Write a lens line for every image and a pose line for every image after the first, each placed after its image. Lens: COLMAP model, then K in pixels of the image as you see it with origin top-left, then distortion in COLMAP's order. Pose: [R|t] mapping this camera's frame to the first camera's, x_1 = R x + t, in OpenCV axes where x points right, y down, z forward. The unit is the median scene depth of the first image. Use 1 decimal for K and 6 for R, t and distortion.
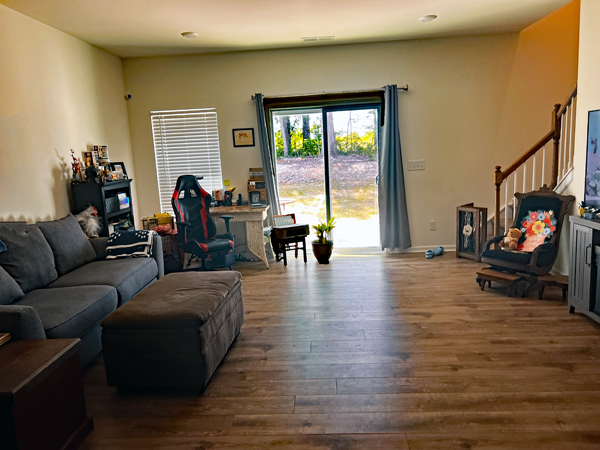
lens RADIAL K [[452.4, 0, 300.8], [0, 452.4, 226.4], [0, 0, 1]] dist [0.026212, -0.003737]
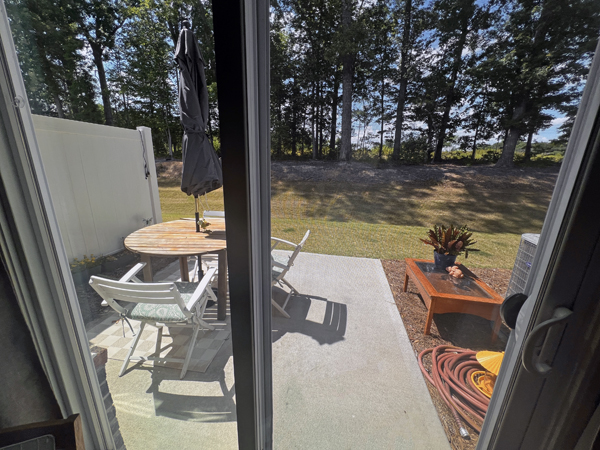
lens RADIAL K [[241.9, 0, 298.3], [0, 241.9, 222.2], [0, 0, 1]] dist [0.001256, 0.000069]
pose [[0.988131, 0.103448, -0.113560, 0.019326], [-0.090732, 0.989562, 0.111954, -0.037197], [0.123956, -0.100322, 0.987203, 0.197906]]
